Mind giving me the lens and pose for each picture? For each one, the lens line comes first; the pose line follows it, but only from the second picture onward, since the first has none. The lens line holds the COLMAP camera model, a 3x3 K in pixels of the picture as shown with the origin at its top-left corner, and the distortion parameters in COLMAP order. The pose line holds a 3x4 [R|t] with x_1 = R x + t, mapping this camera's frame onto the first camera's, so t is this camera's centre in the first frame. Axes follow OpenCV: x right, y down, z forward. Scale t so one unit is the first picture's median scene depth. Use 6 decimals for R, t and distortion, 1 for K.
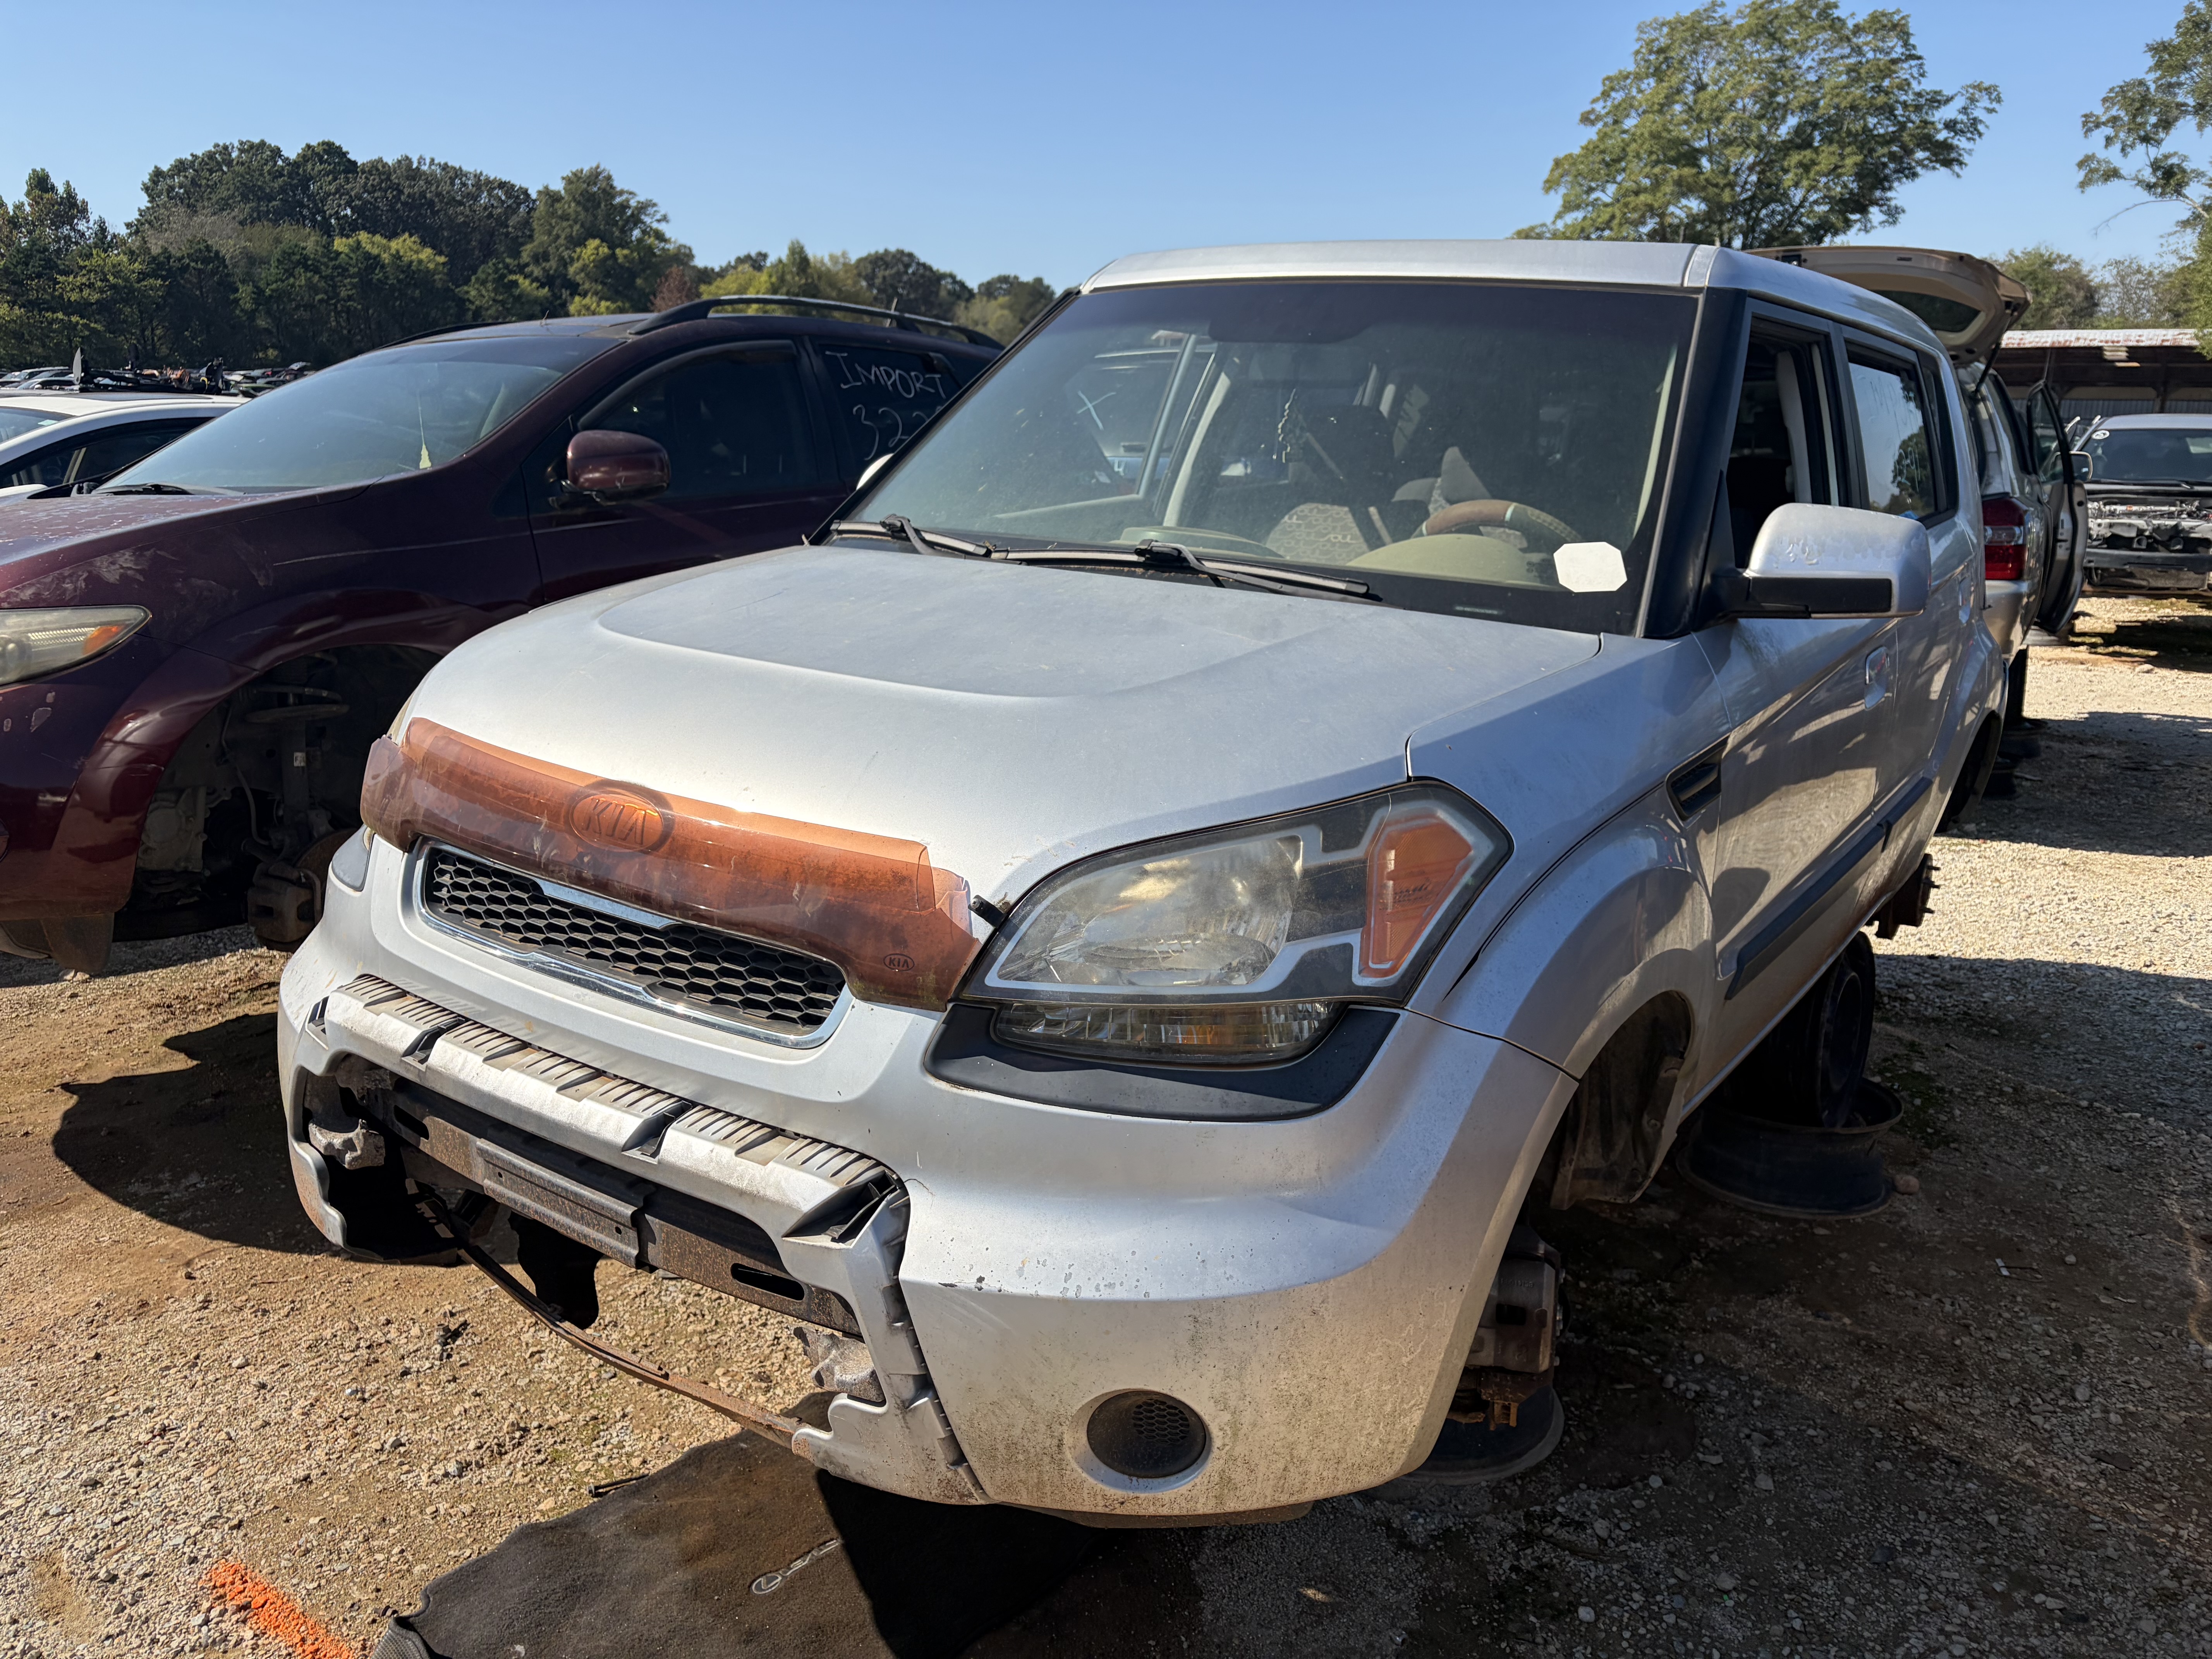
lens RADIAL K [[1661.7, 0, 1106.7], [0, 1661.7, 832.9], [0, 0, 1]] dist [0.072338, -0.087904]
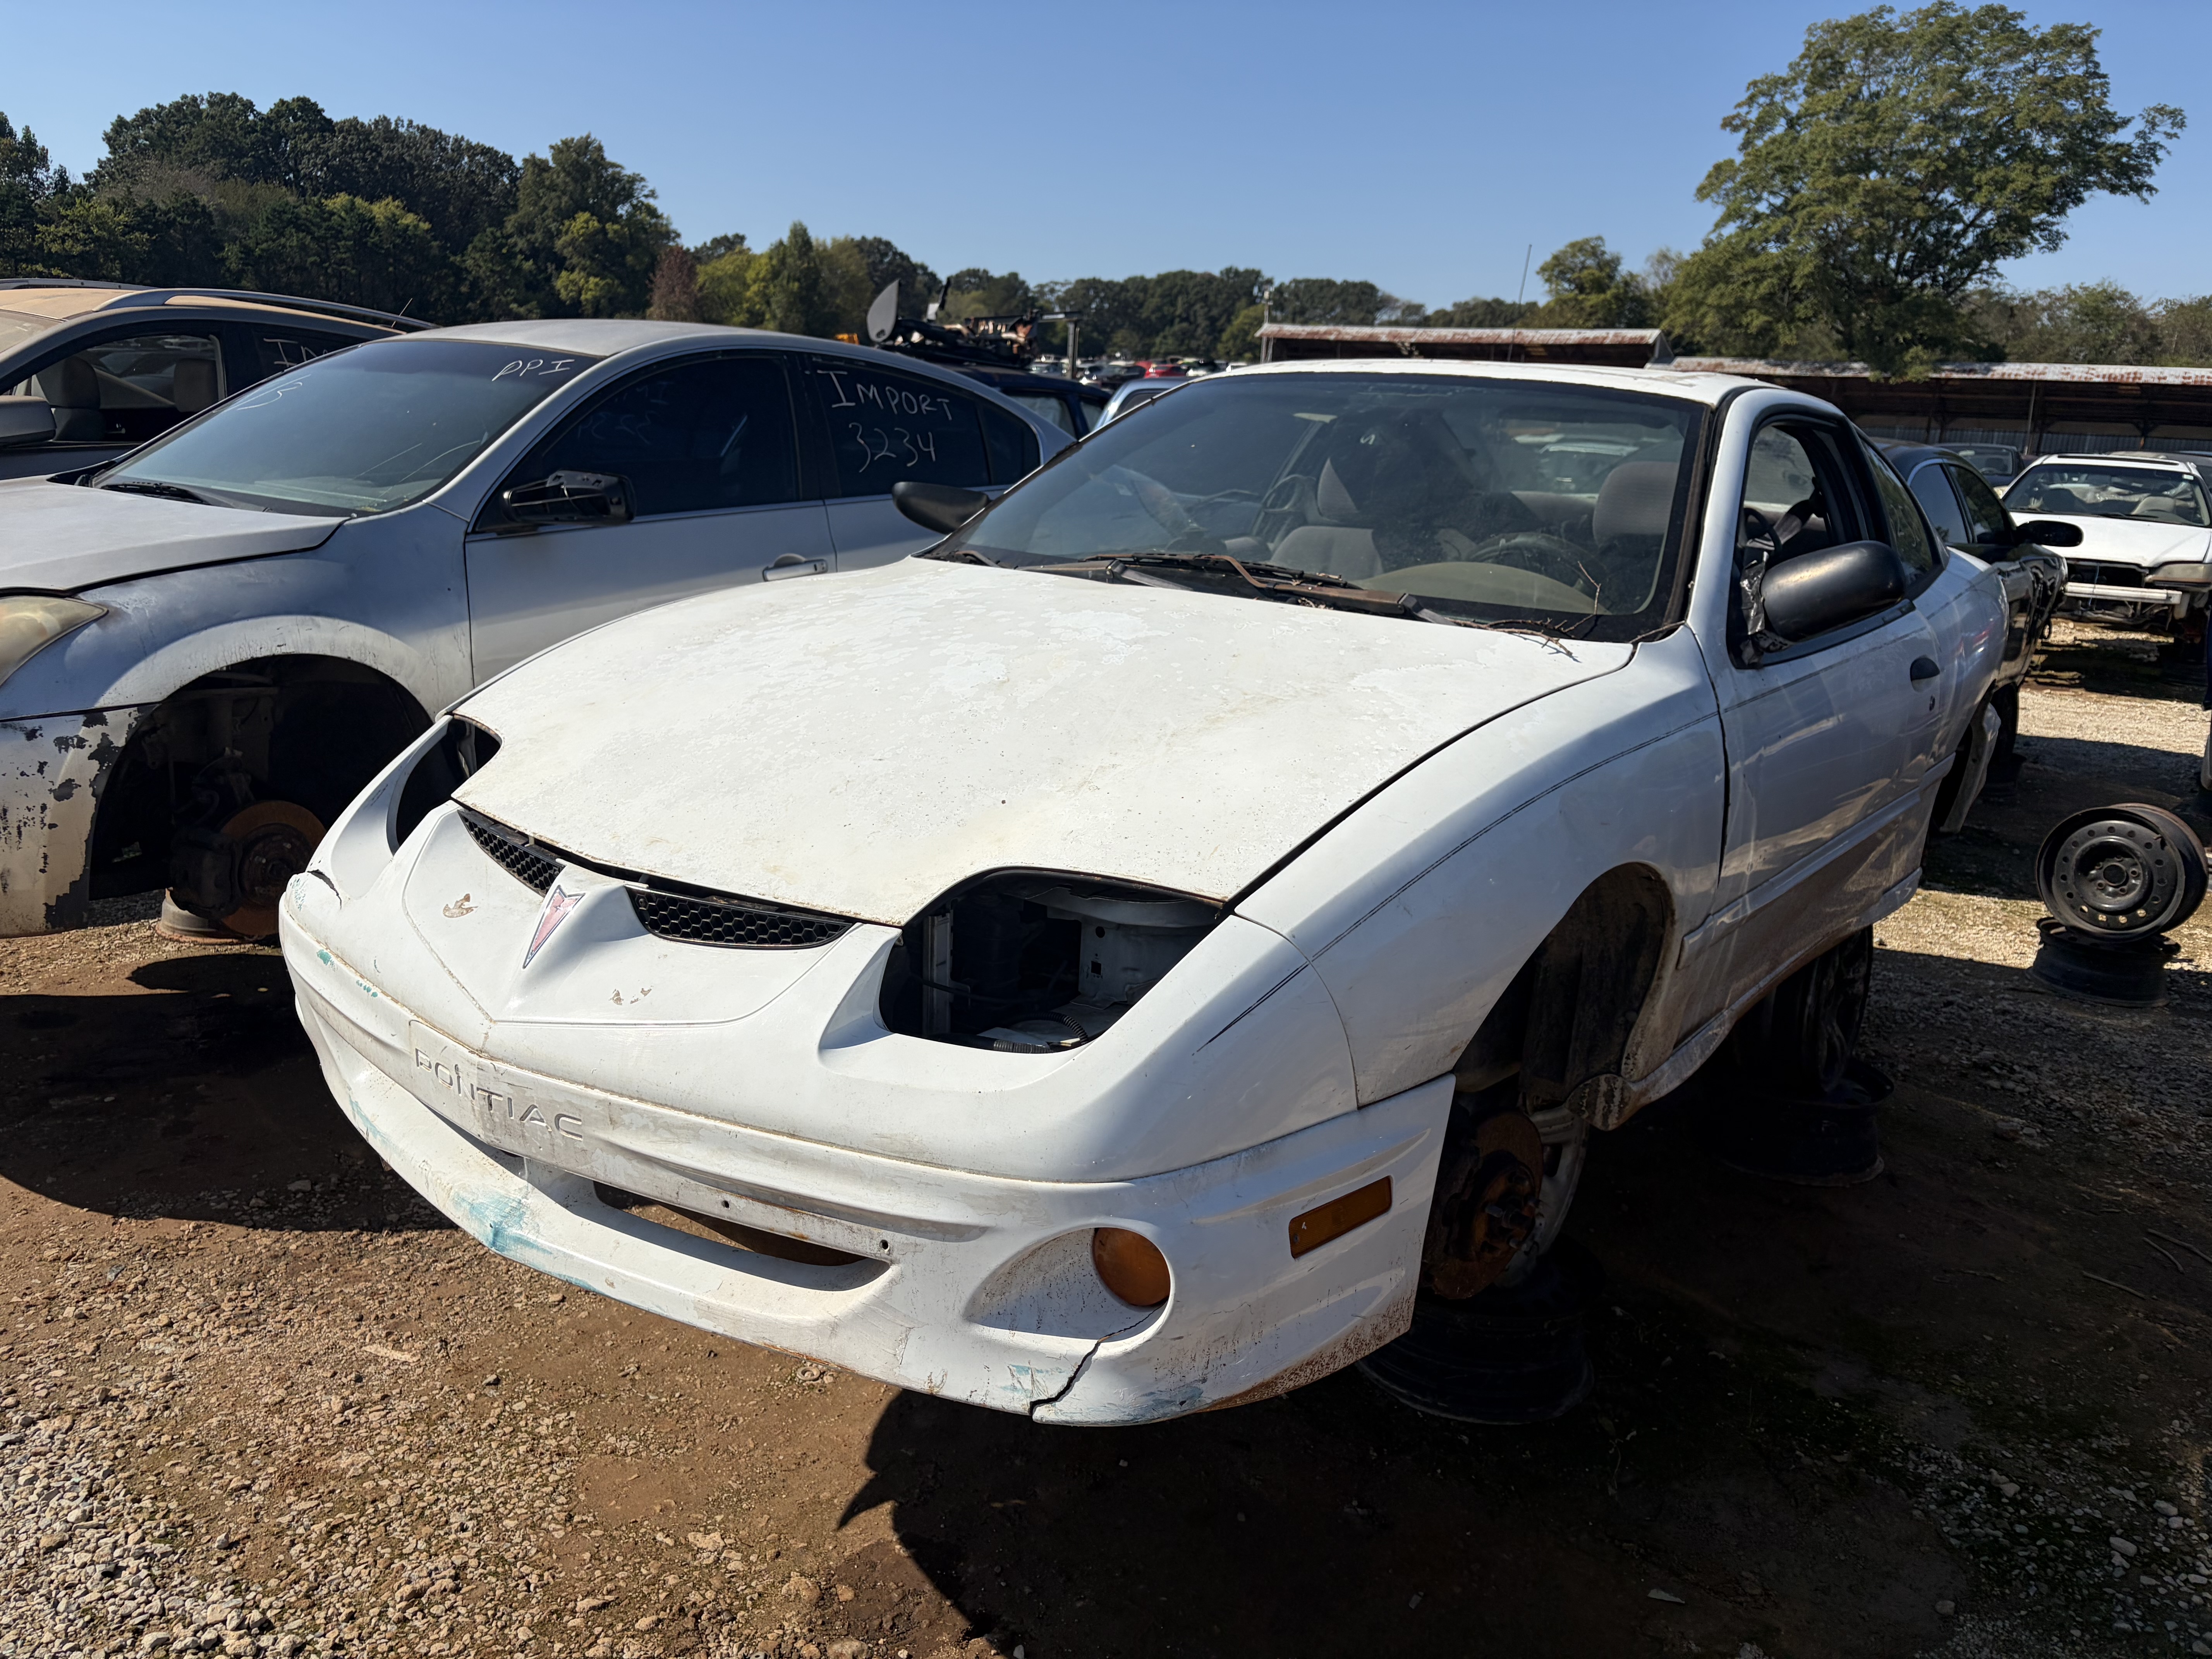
lens RADIAL K [[1659.6, 0, 1100.8], [0, 1659.6, 835.9], [0, 0, 1]] dist [0.067600, -0.079406]
pose [[0.998694, 0.027151, 0.043282, -0.058994], [-0.027242, 0.999628, 0.001503, -0.010173], [-0.043225, -0.002680, 0.999062, 0.042629]]
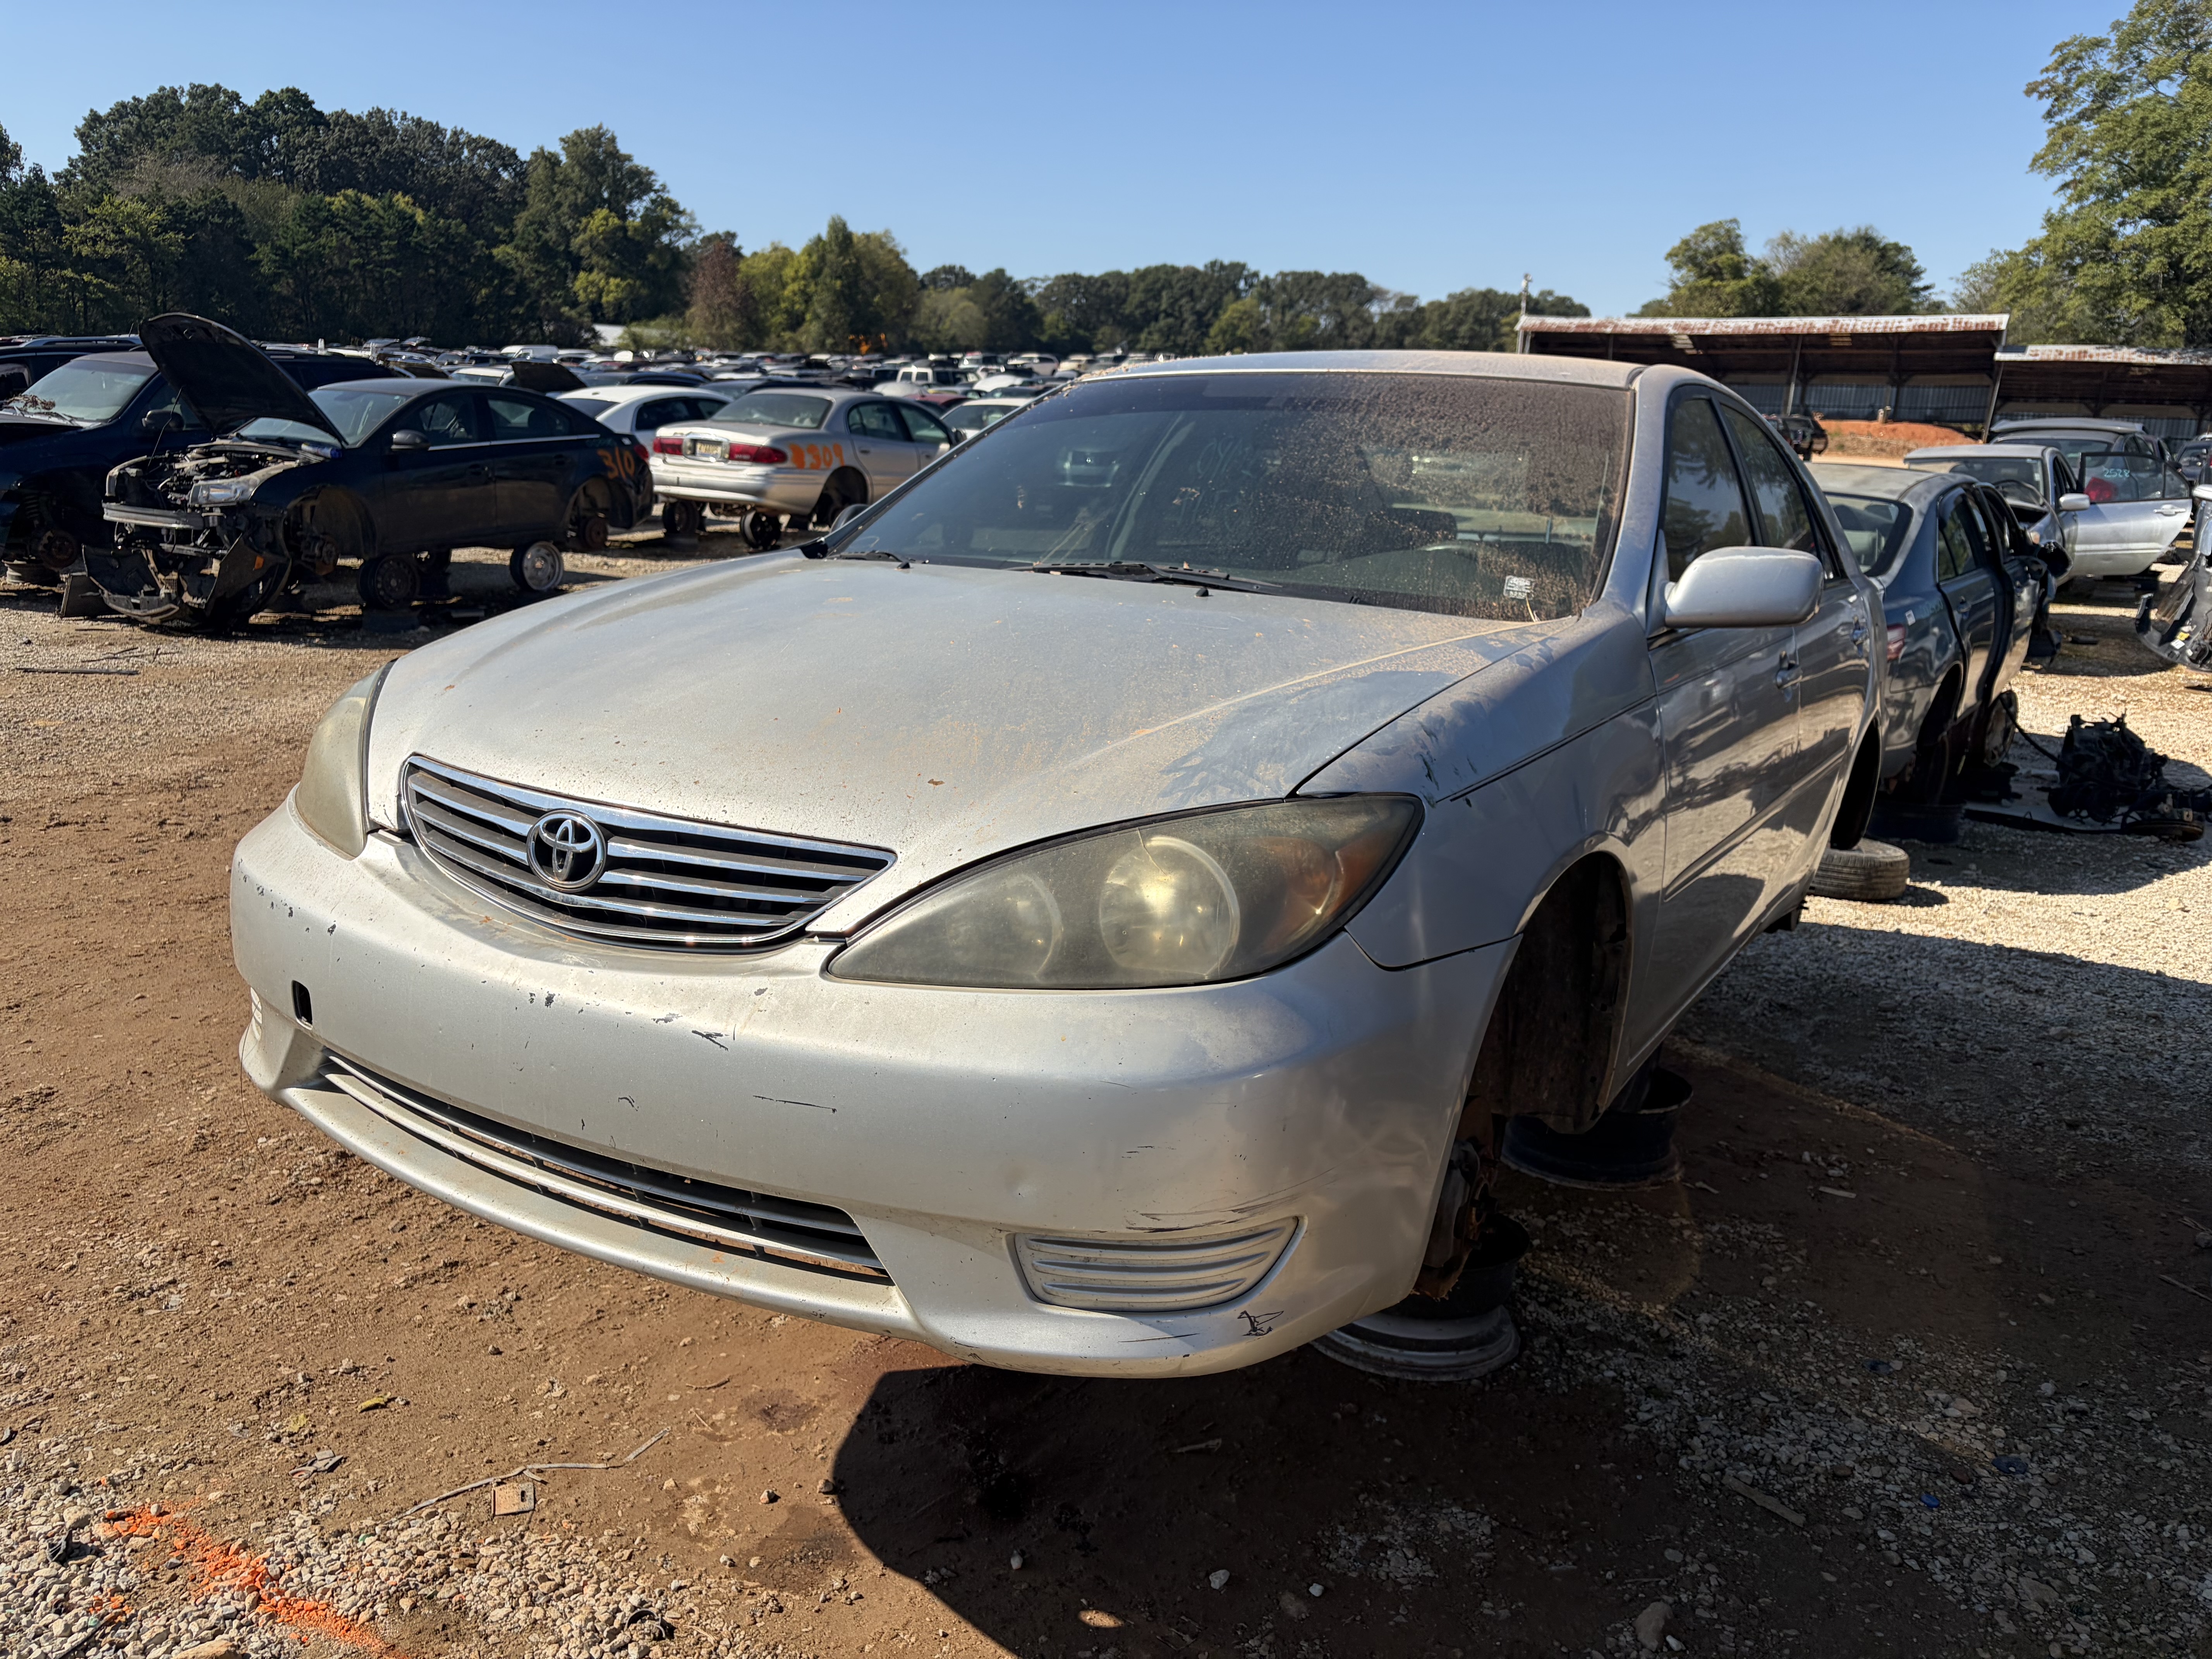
lens RADIAL K [[1654.5, 0, 1122.8], [0, 1654.5, 833.0], [0, 0, 1]] dist [0.076747, -0.093810]
pose [[0.995562, -0.002397, 0.094080, -0.156847], [0.002203, 0.999995, 0.002161, -0.028885], [-0.094085, -0.001944, 0.995562, 0.114140]]
